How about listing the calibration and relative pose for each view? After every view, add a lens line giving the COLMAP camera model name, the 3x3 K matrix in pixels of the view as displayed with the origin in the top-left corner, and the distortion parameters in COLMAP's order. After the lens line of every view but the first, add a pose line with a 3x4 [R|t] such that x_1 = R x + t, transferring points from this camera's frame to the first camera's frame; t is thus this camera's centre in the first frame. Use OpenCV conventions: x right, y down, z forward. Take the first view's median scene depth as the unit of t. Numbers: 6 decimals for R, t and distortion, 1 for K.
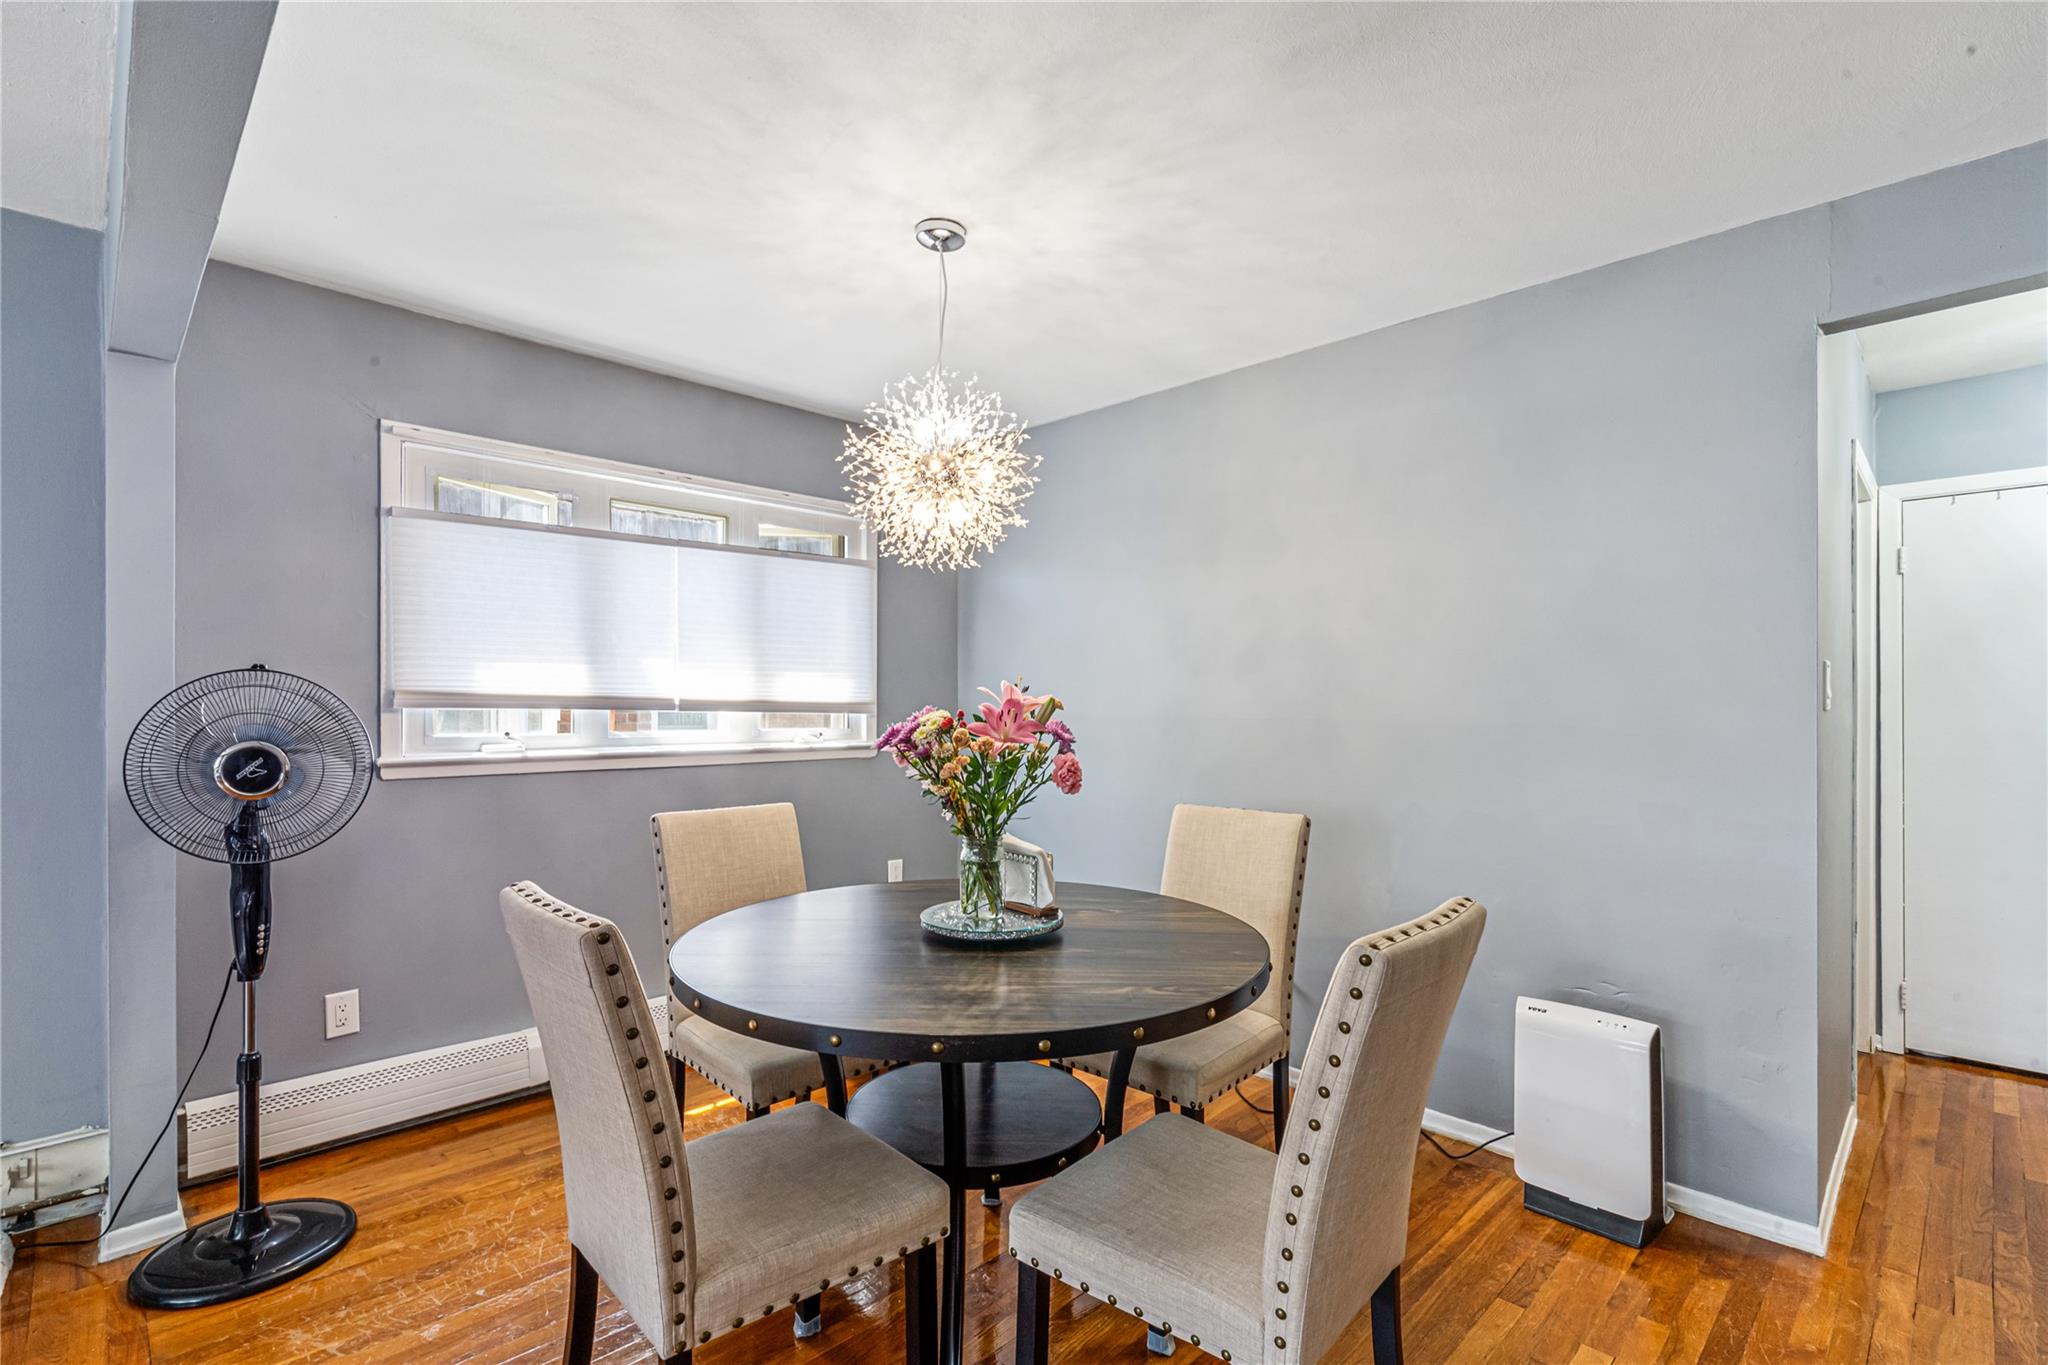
lens RADIAL K [[939.2, 0, 1026.5], [0, 939.2, 694.3], [0, 0, 1]] dist [0.000627, 0.000345]
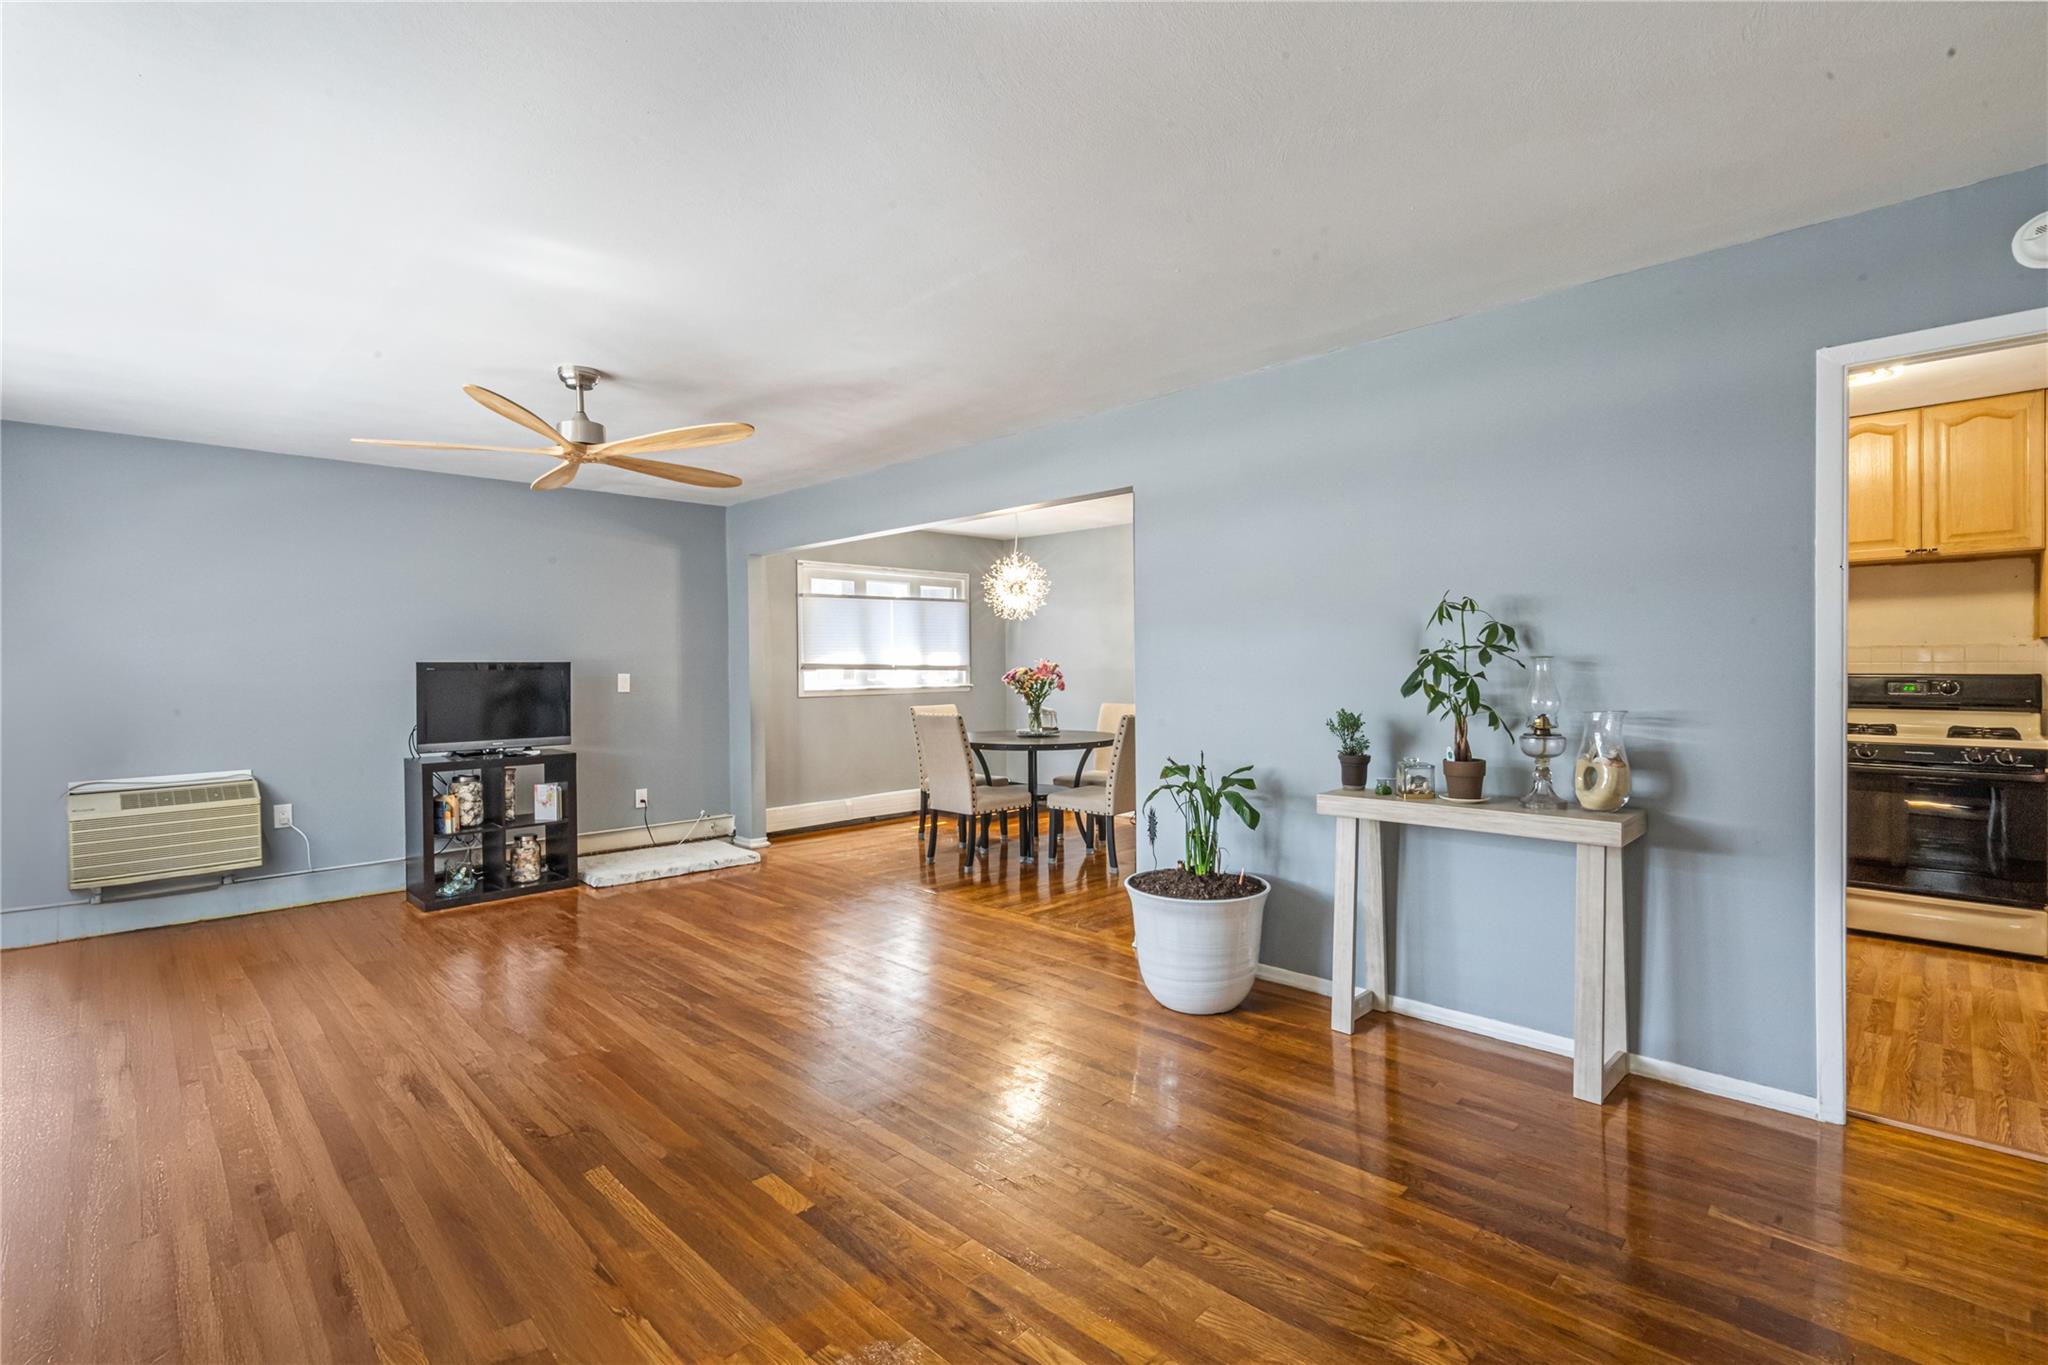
lens RADIAL K [[939.2, 0, 1021.1], [0, 939.2, 674.7], [0, 0, 1]] dist [0.000627, 0.000345]
pose [[0.999892, -0.010589, 0.010239, -0.117952], [0.010376, 0.999732, 0.020702, -0.023733], [-0.010456, -0.020593, 0.999733, -2.097292]]
